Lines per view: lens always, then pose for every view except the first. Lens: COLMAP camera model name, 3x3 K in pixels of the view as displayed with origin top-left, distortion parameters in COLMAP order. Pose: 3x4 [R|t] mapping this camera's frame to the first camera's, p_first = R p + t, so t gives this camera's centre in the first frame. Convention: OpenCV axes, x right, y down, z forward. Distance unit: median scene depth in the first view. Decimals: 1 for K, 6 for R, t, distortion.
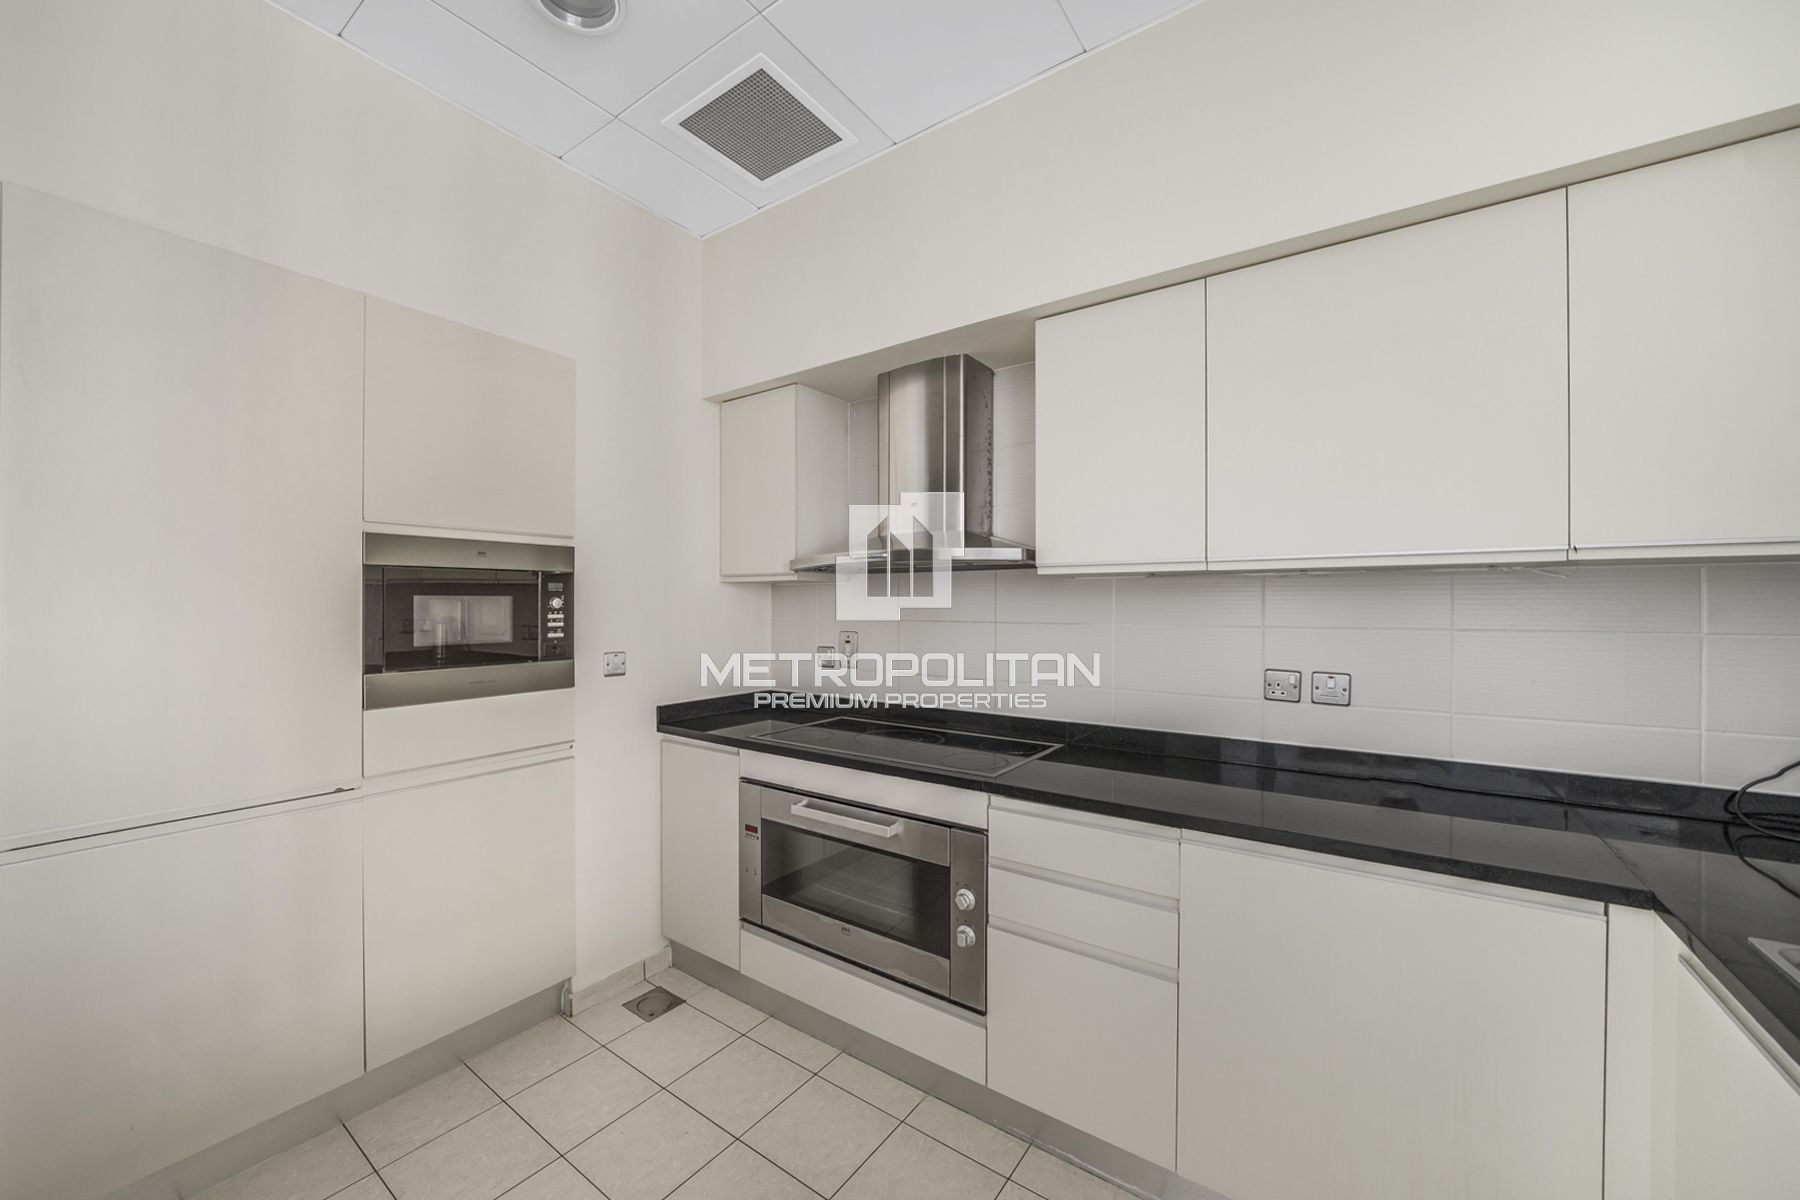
lens RADIAL K [[676.8, 0, 859.6], [0, 676.8, 601.3], [0, 0, 1]] dist [-0.028851, 0.000057]
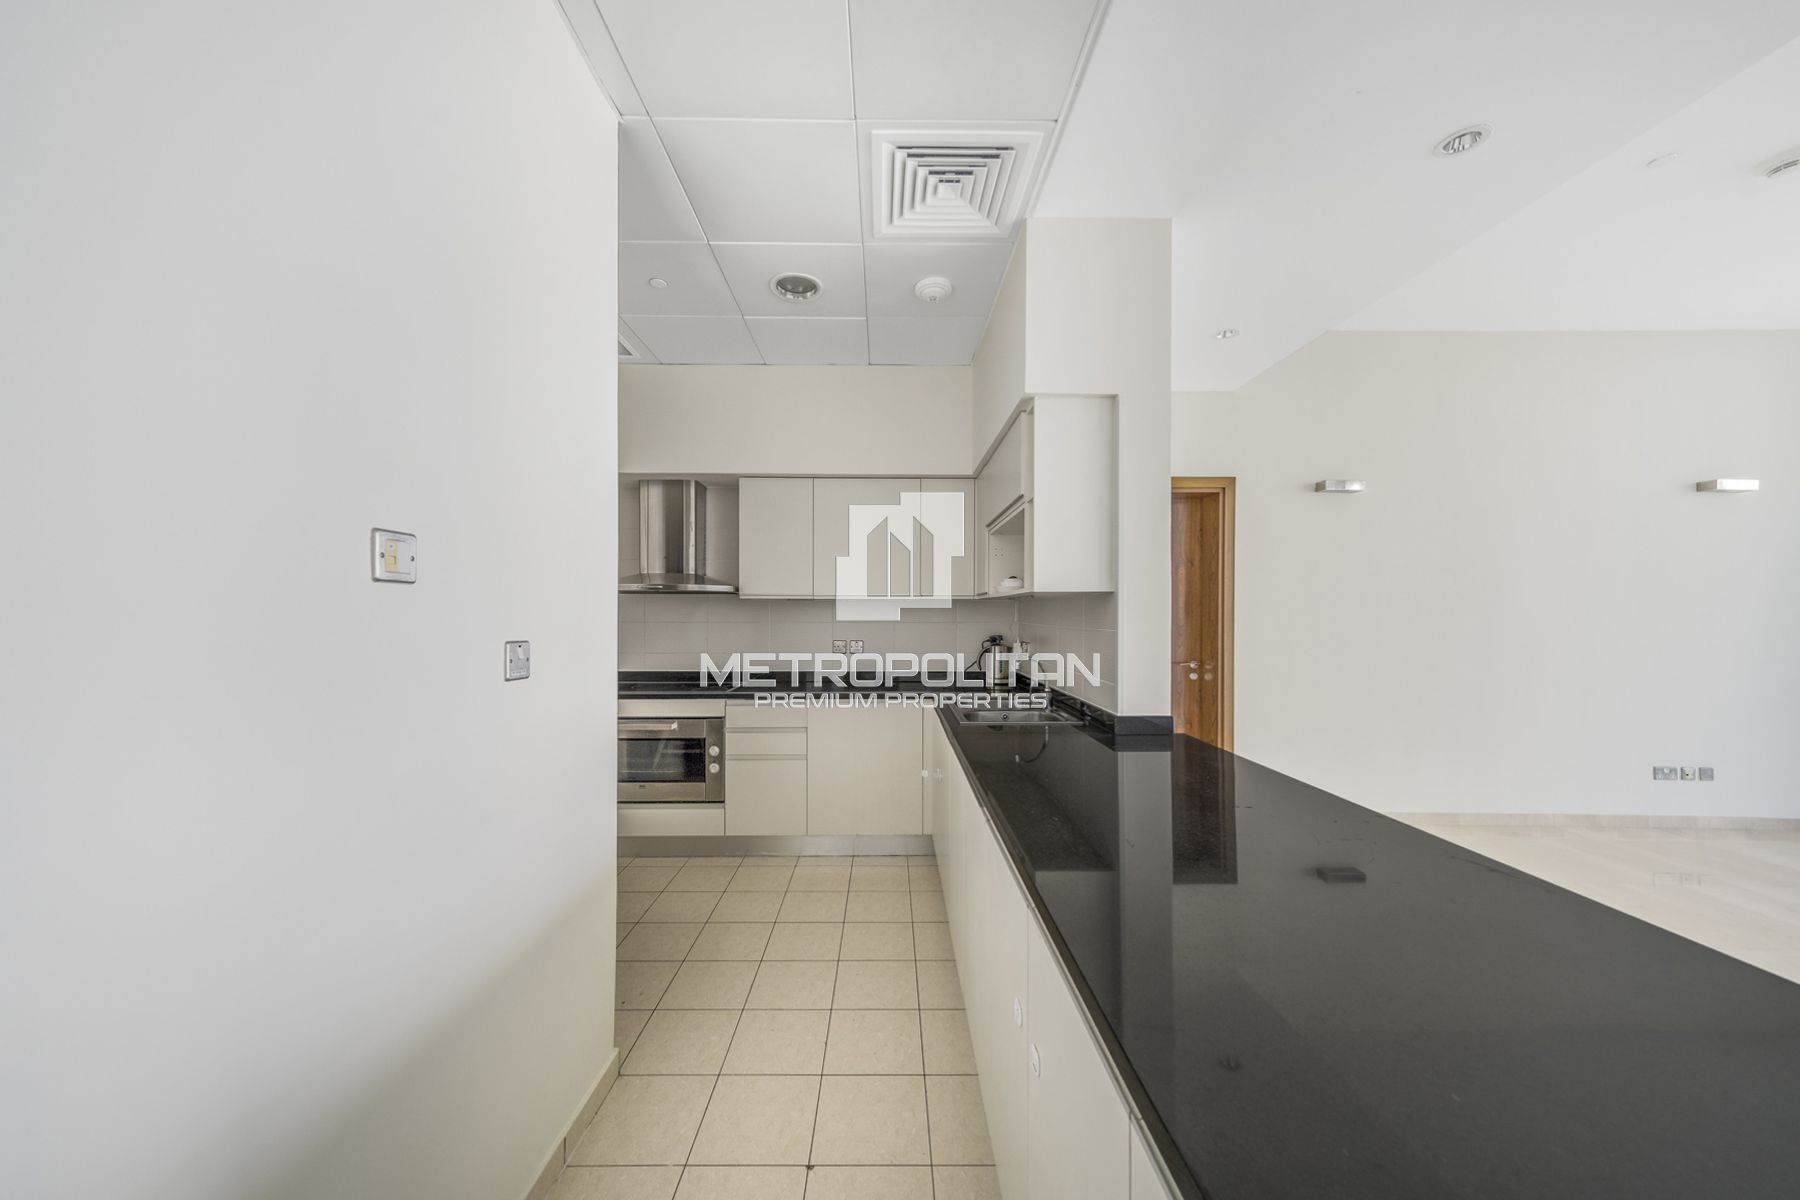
lens RADIAL K [[619.4, 0, 895.4], [0, 619.4, 614.9], [0, 0, 1]] dist [0.014856, 0.000122]
pose [[0.791033, 0.002179, 0.611769, -0.525585], [-0.003857, 0.999992, 0.001425, 0.006136], [-0.611761, -0.003487, 0.791035, -0.805747]]
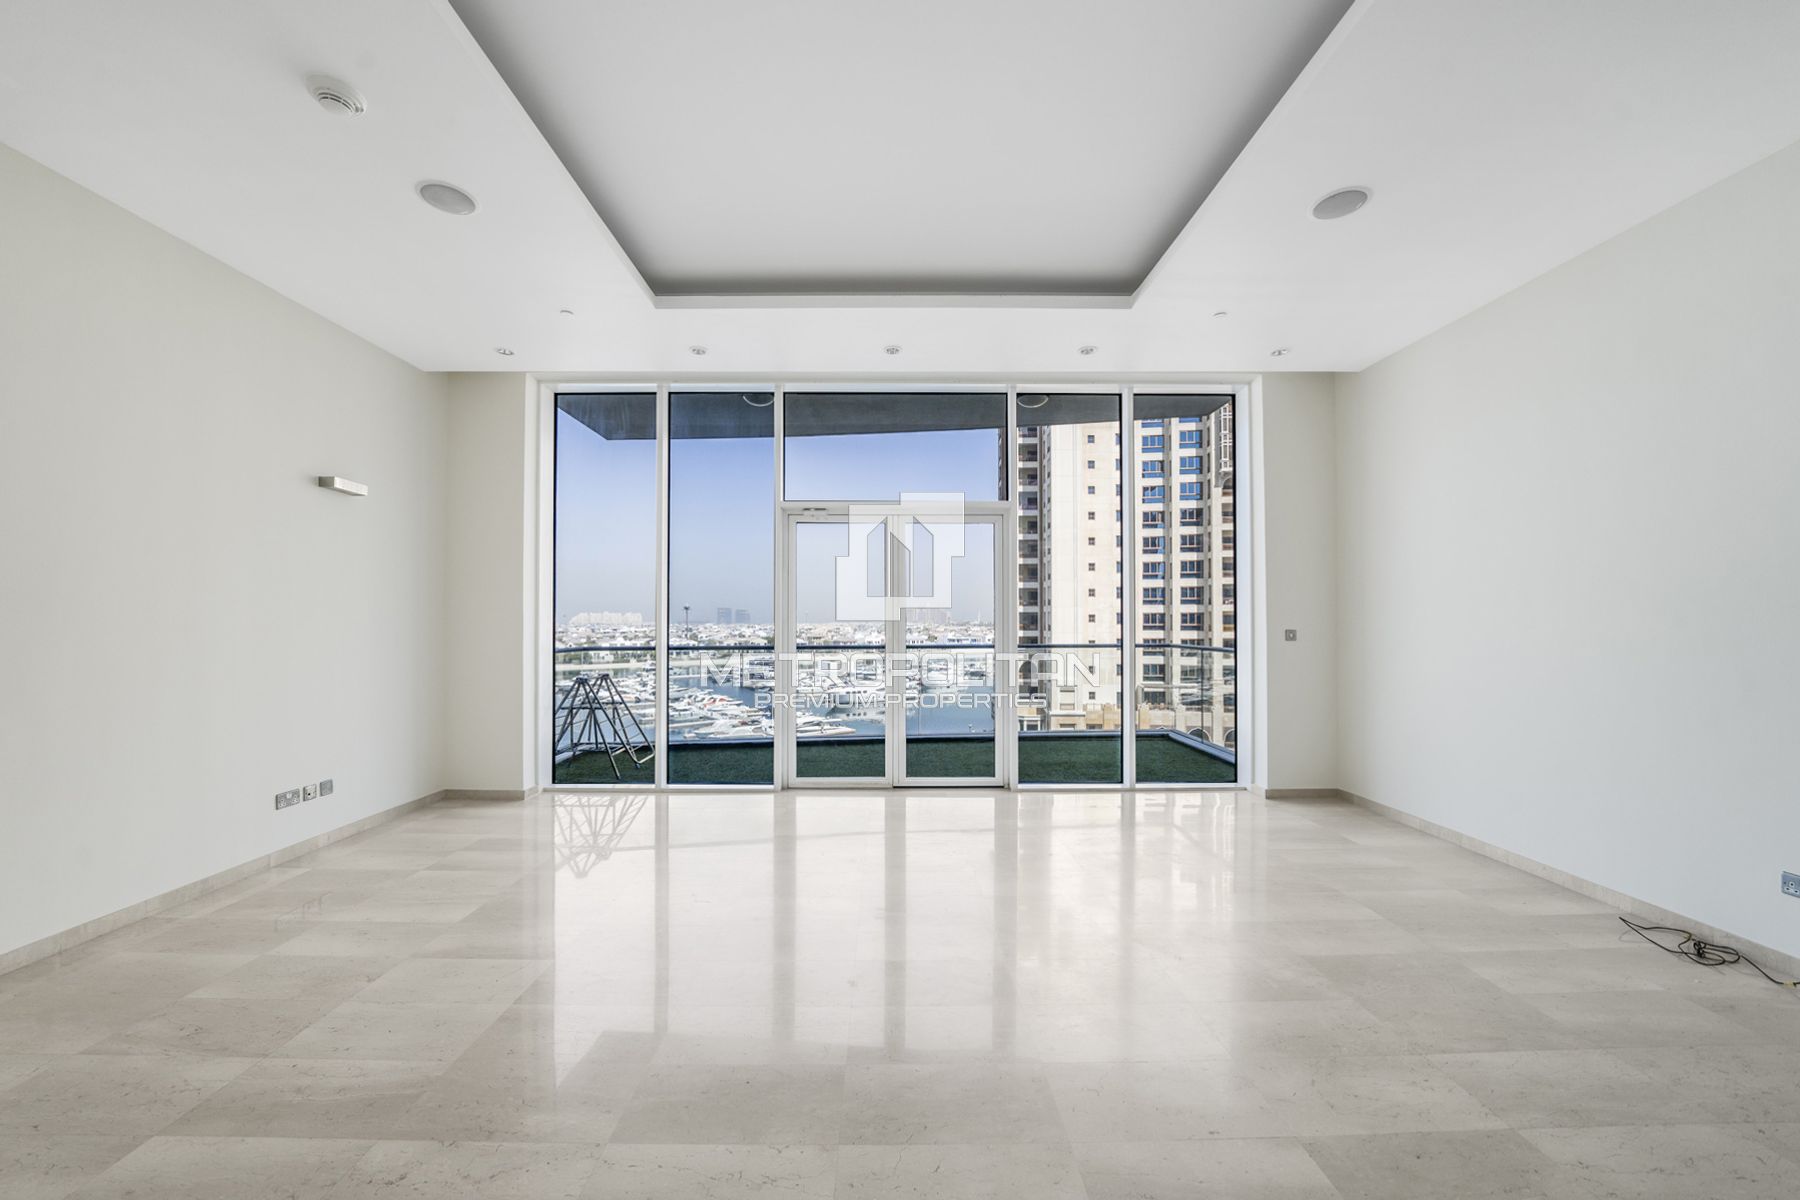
lens RADIAL K [[636.5, 0, 884.8], [0, 636.5, 614.9], [0, 0, 1]] dist [-0.023503, 0.000094]
pose [[-0.595951, 0.006549, 0.802994, 0.290476], [0.000374, 0.999969, -0.007878, 0.002187], [-0.803021, -0.004395, -0.595935, -1.025632]]
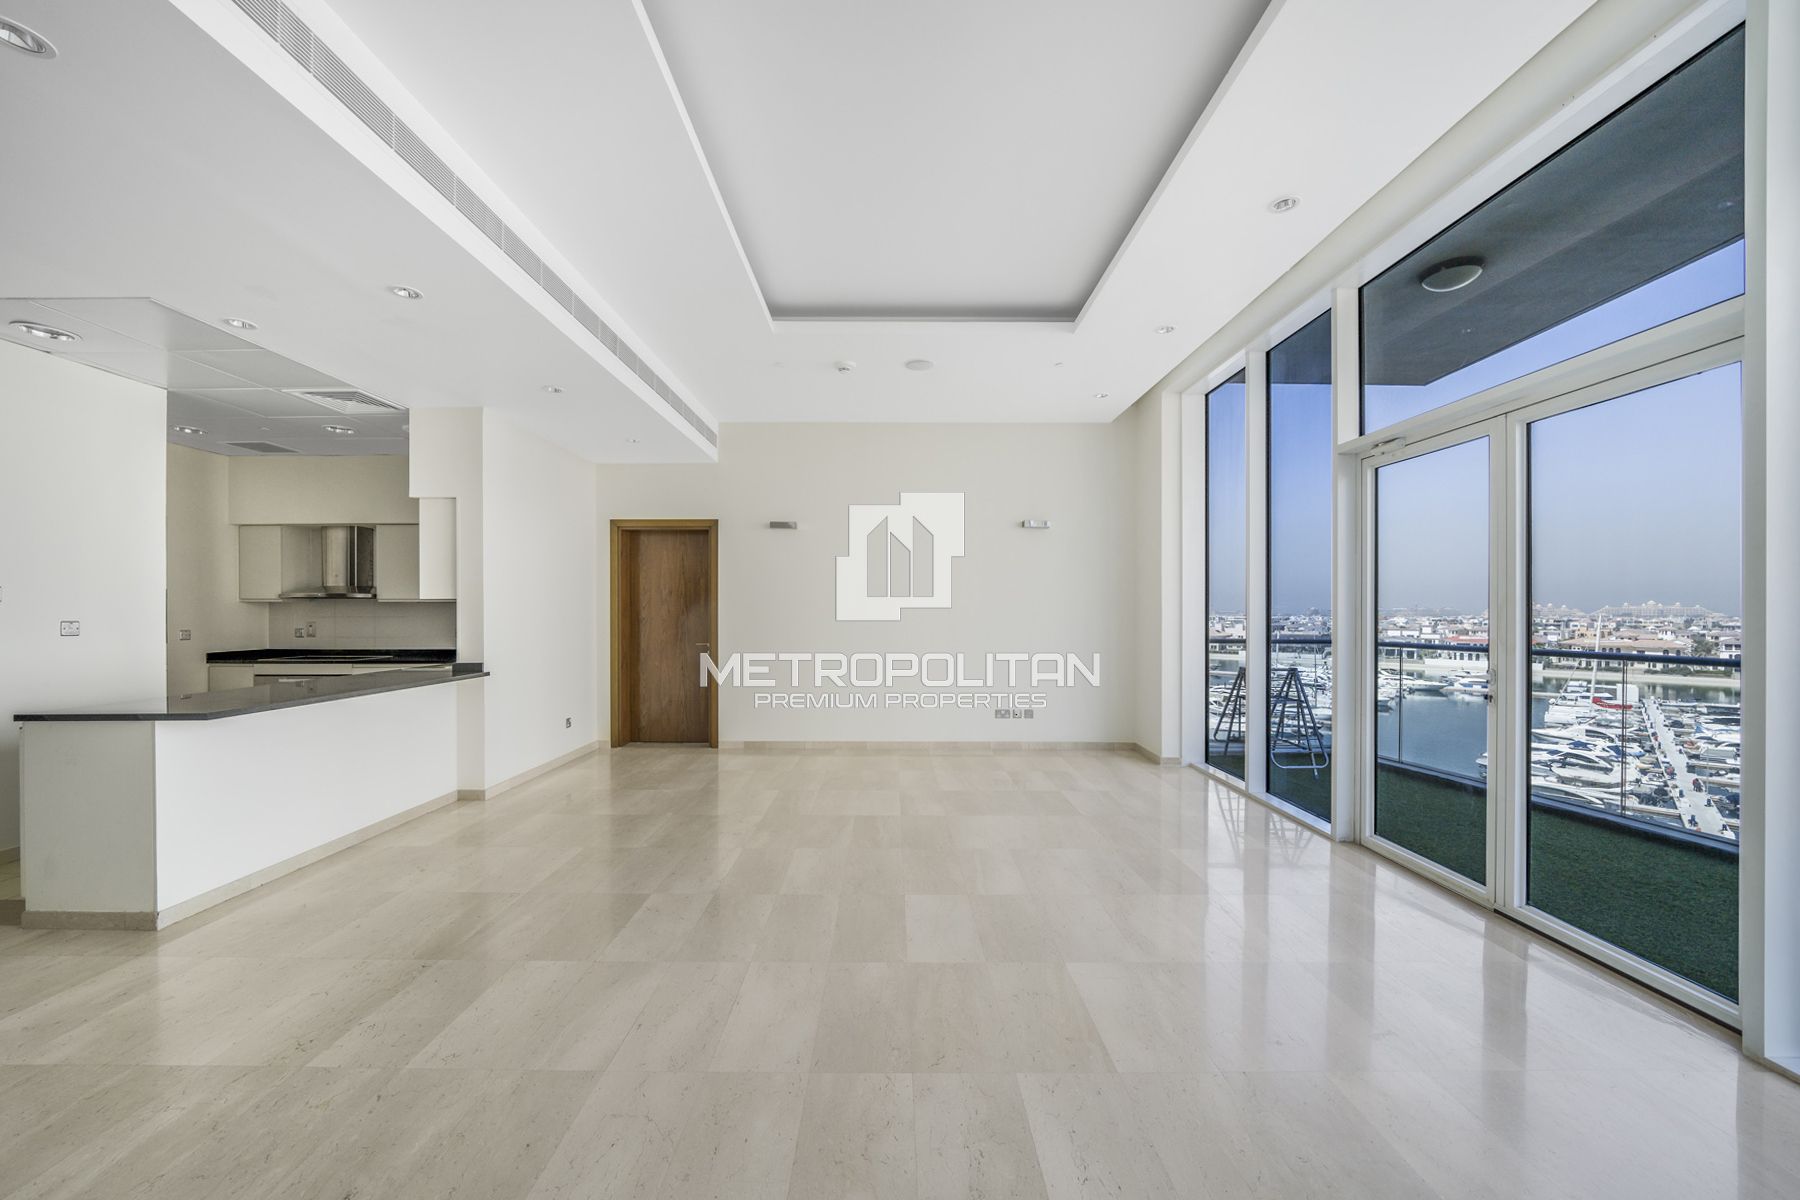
lens RADIAL K [[651.8, 0, 888.9], [0, 651.8, 609.6], [0, 0, 1]] dist [-0.010356, 0.000005]
pose [[0.806324, 0.000518, 0.591473, 0.406089], [0.001679, 0.999994, -0.003164, 0.013650], [-0.591471, 0.003544, 0.806318, -3.020132]]
